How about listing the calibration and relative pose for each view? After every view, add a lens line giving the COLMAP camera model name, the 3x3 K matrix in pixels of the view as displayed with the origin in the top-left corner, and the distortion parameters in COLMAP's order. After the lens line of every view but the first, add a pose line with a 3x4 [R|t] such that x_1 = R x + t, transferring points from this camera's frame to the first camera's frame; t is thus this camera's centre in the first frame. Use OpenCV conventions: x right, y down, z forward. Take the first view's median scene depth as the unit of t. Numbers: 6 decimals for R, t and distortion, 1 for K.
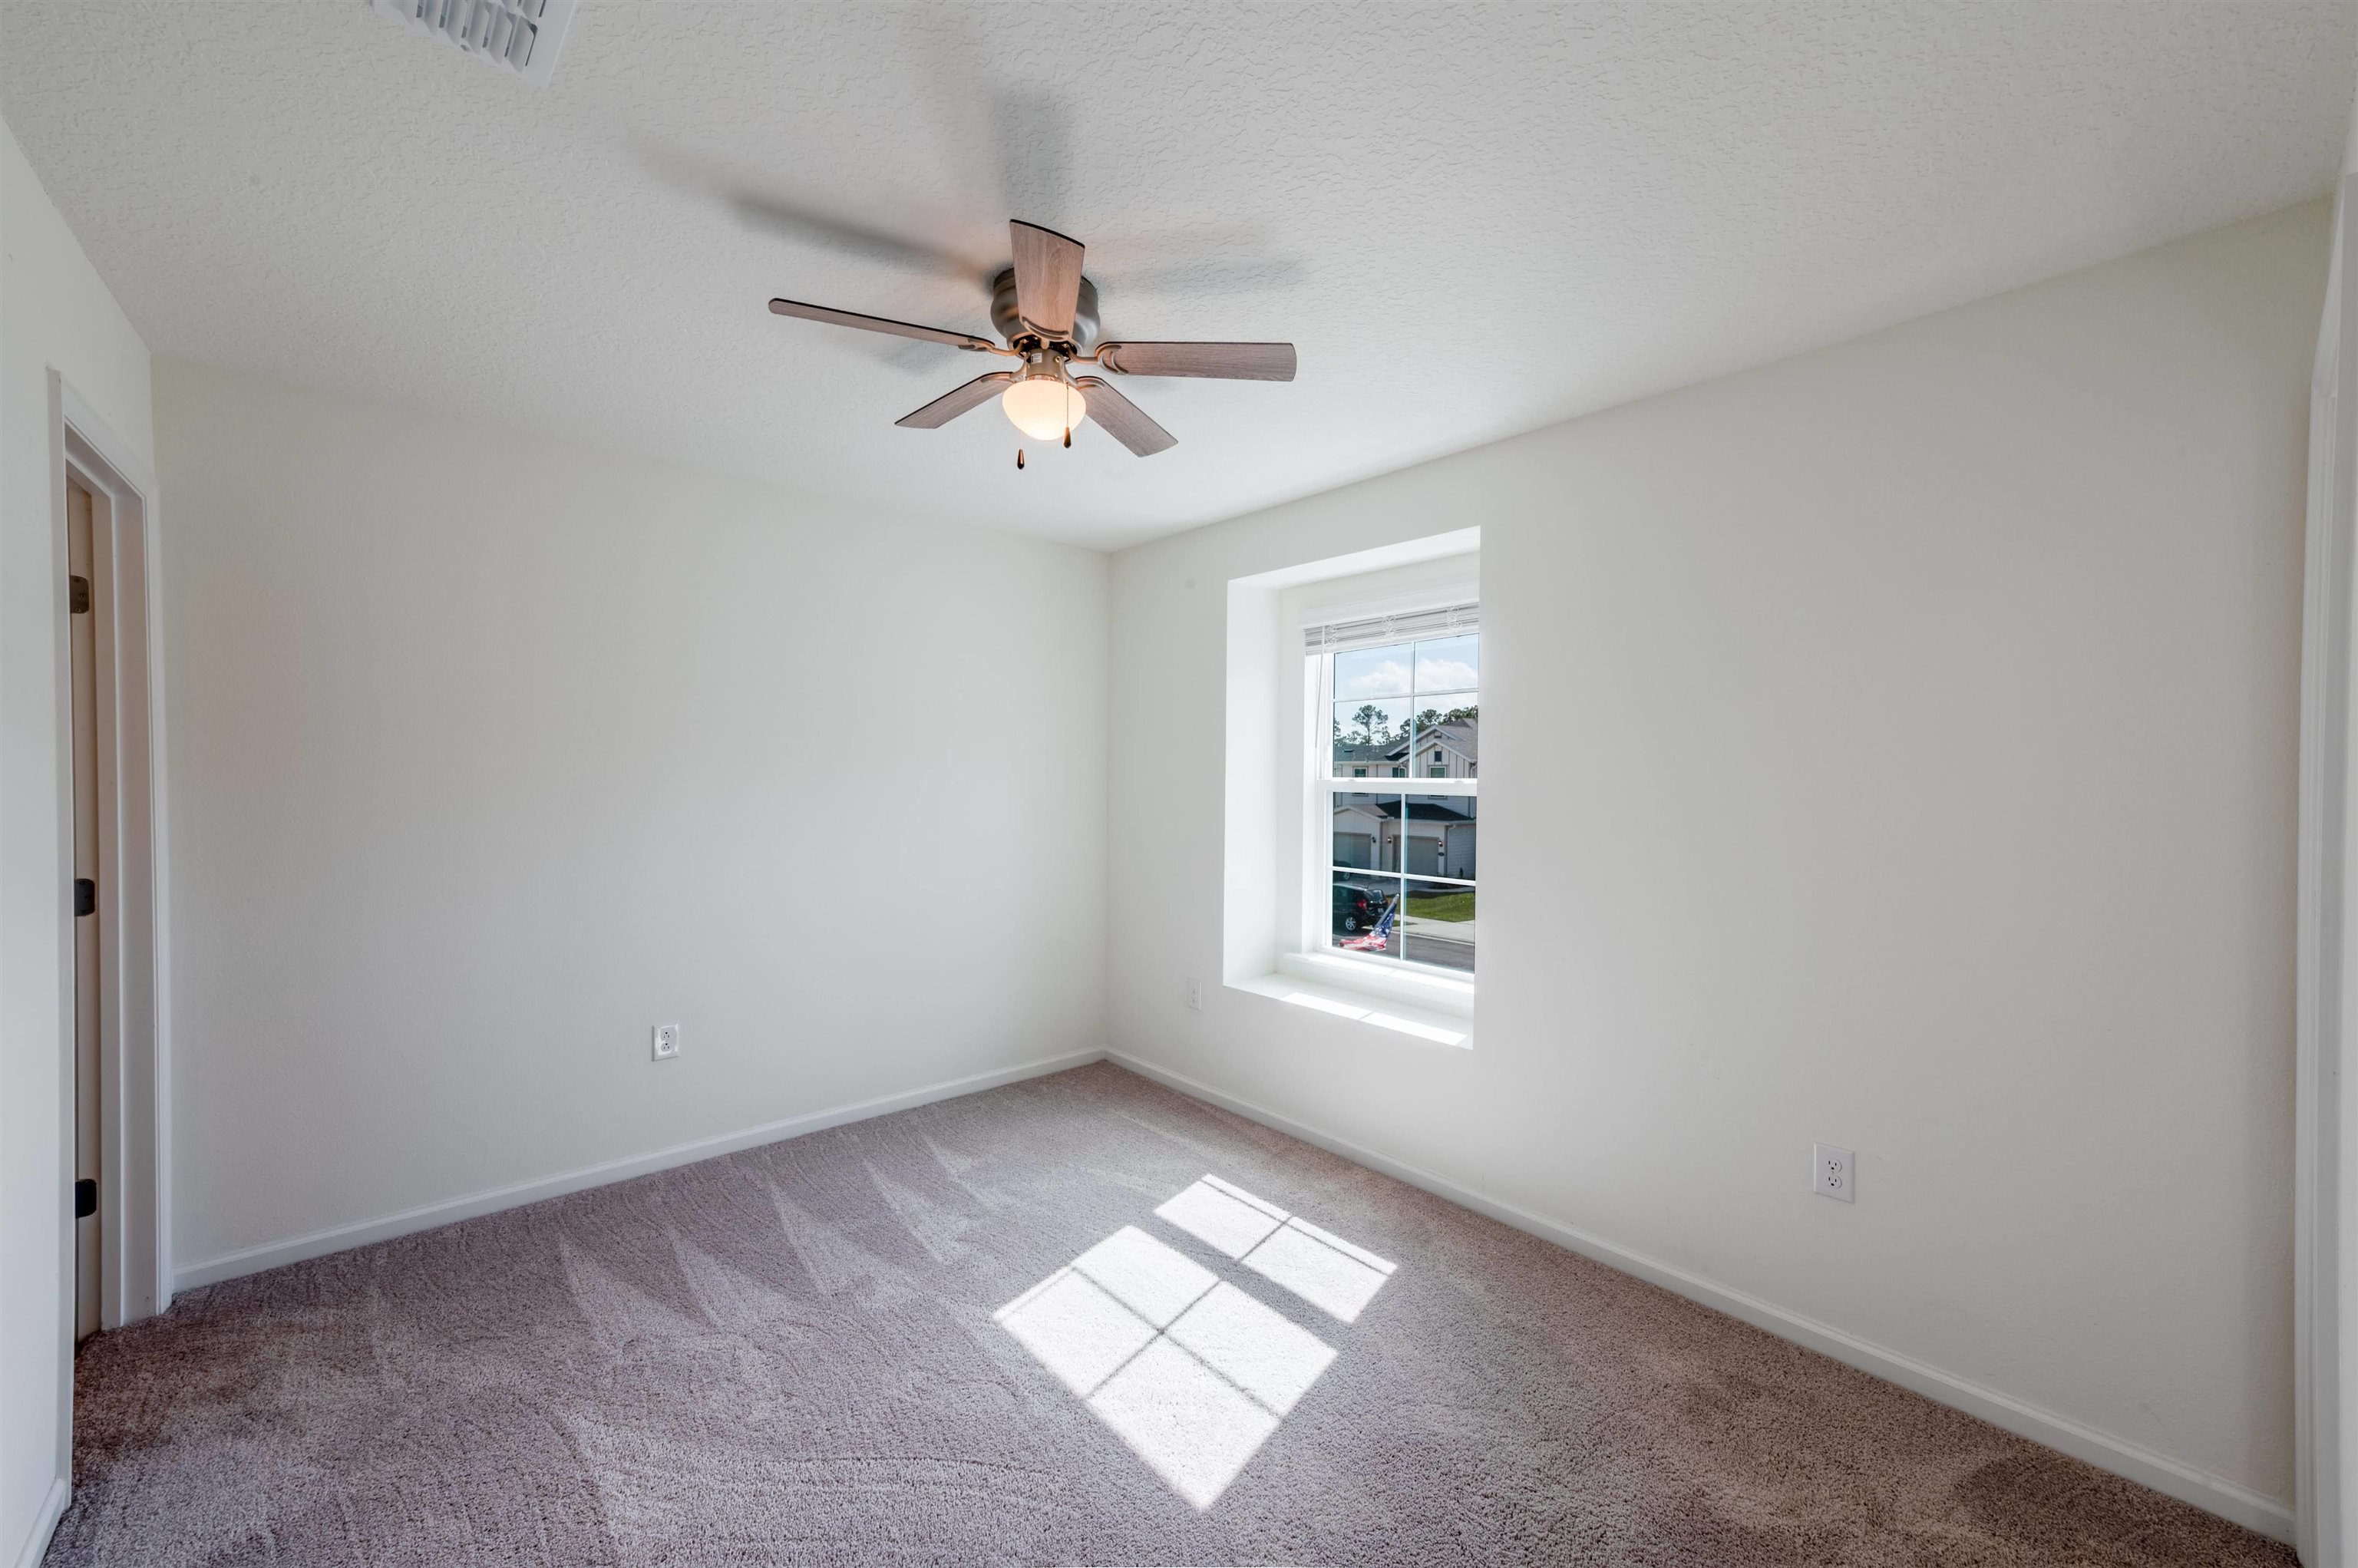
lens RADIAL K [[925.1, 0, 1196.5], [0, 925.1, 784.2], [0, 0, 1]] dist [0.018772, -0.000536]
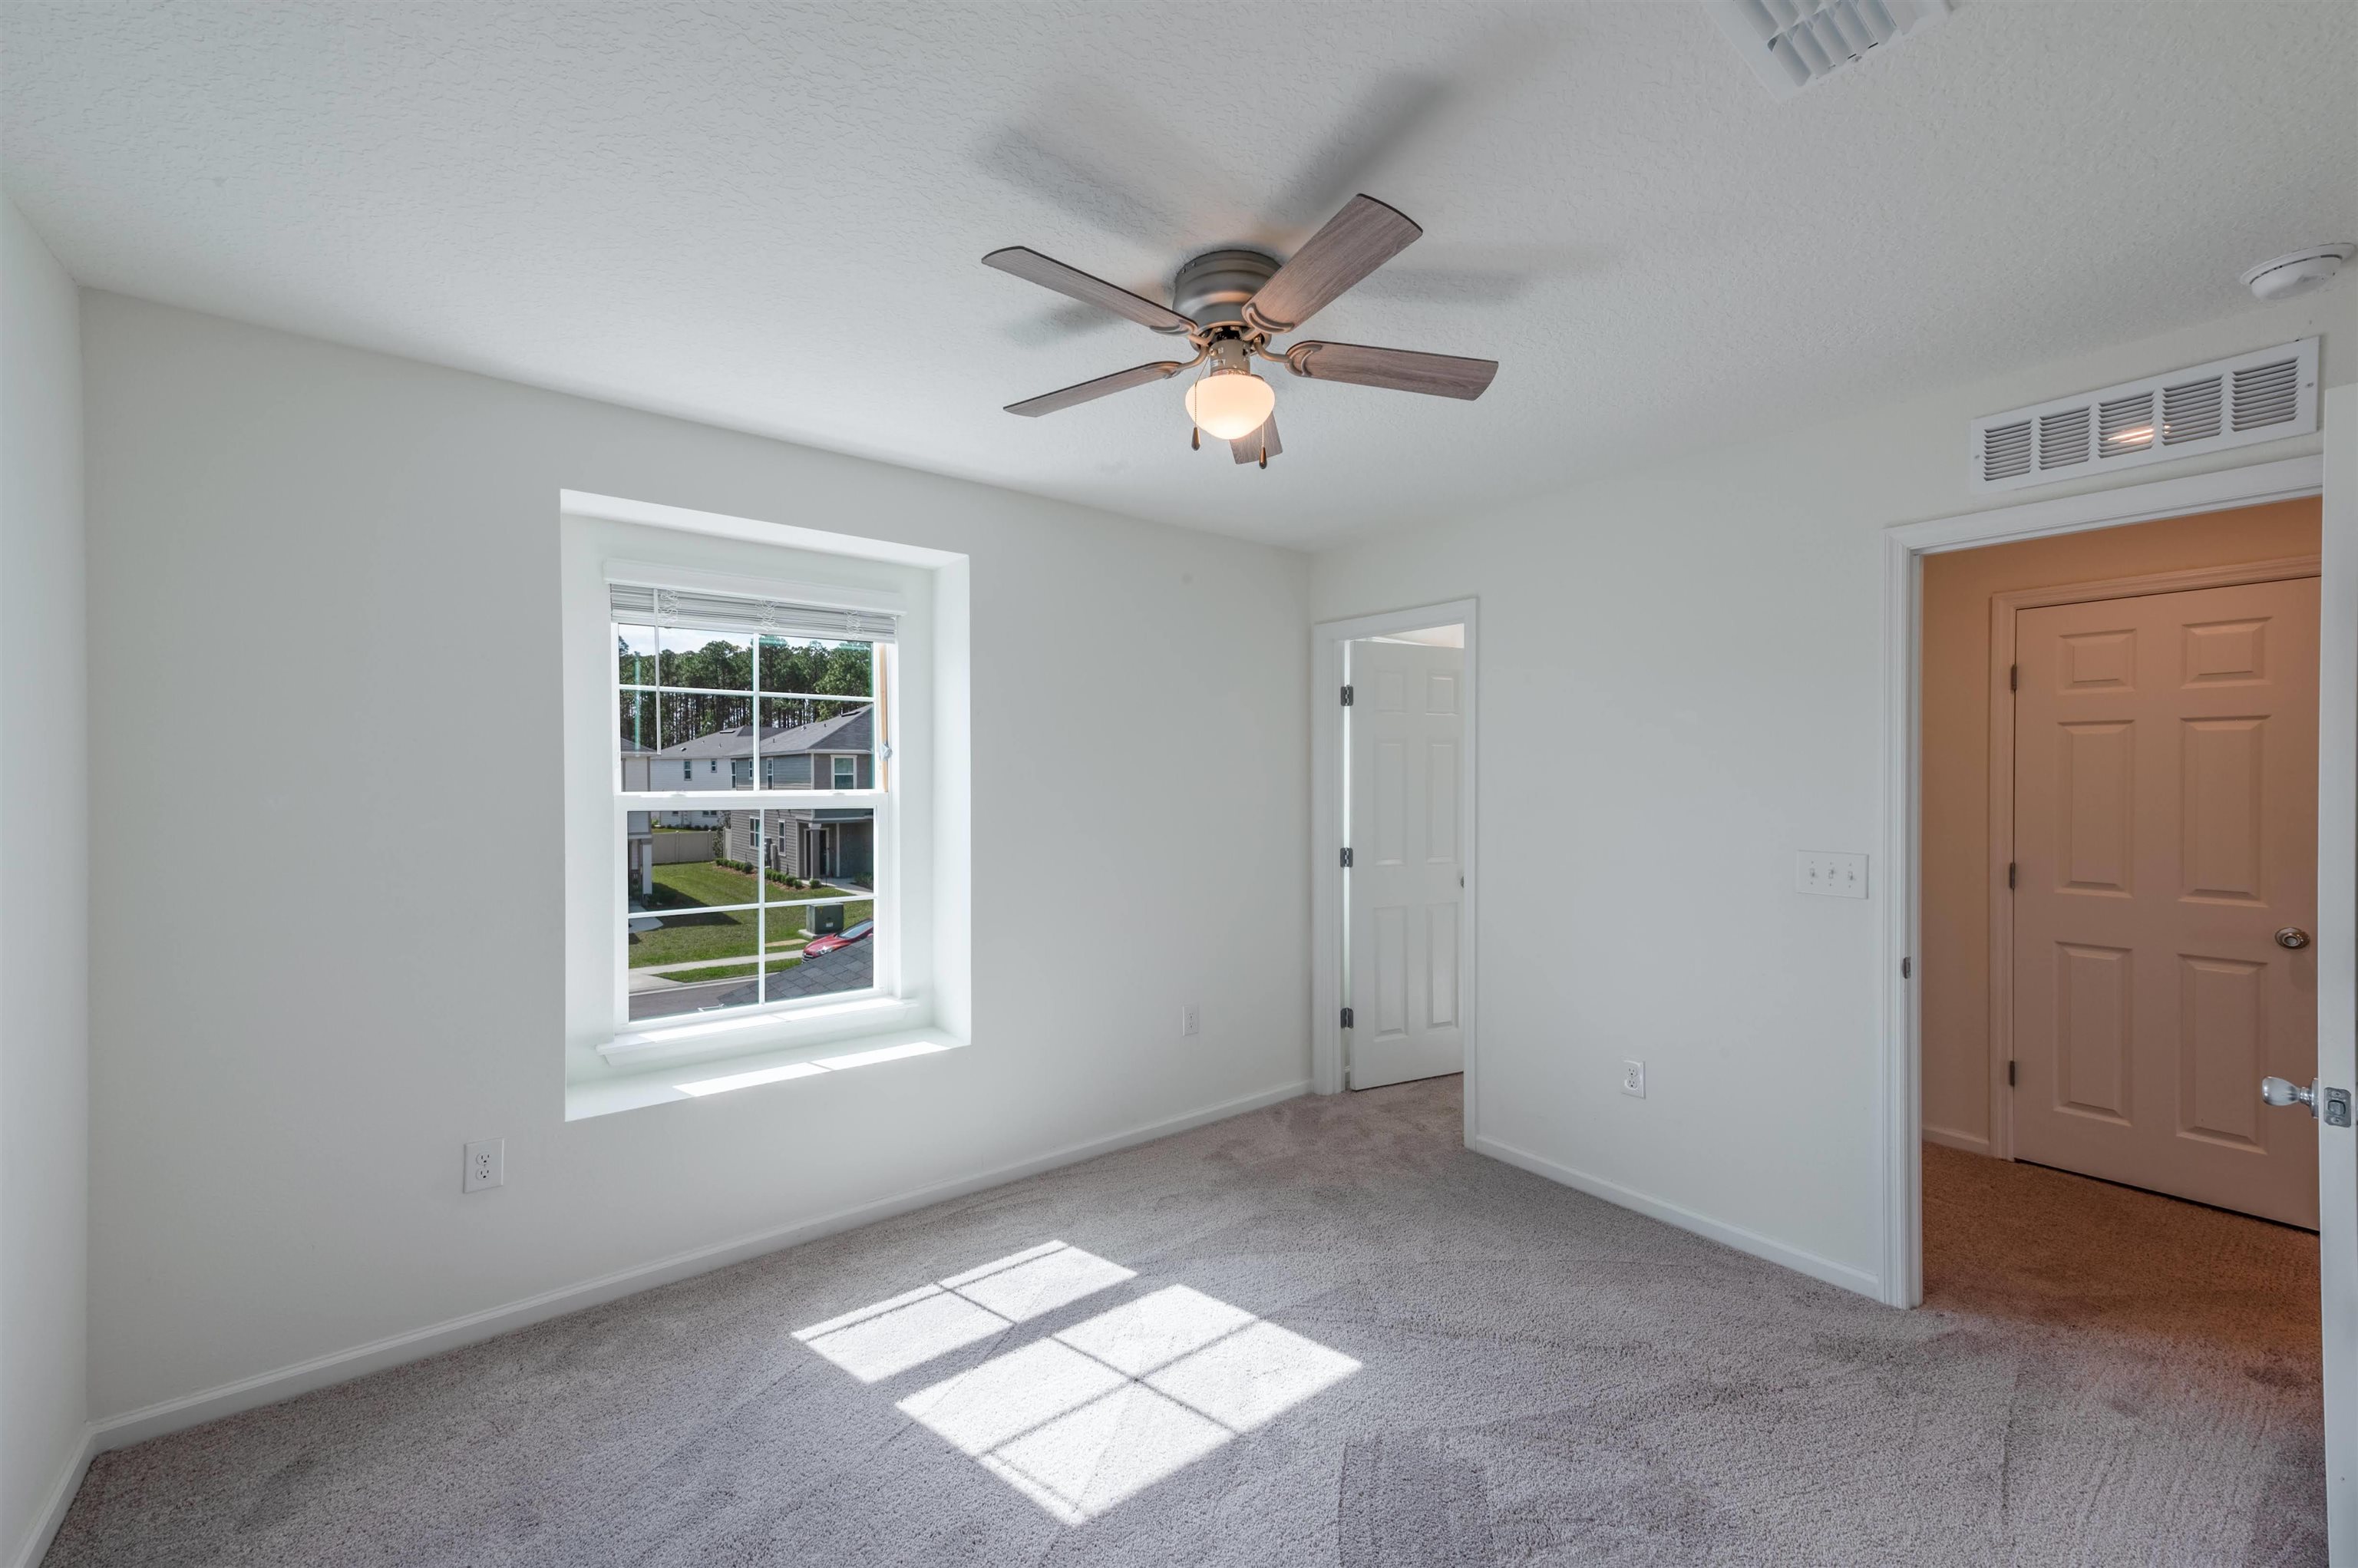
lens RADIAL K [[925.1, 0, 1193.6], [0, 925.1, 779.4], [0, 0, 1]] dist [0.018772, -0.000536]
pose [[0.051311, -0.002598, 0.998679, -0.768697], [0.016210, 0.999867, 0.001768, -0.015438], [-0.998551, 0.016098, 0.051346, 0.695999]]
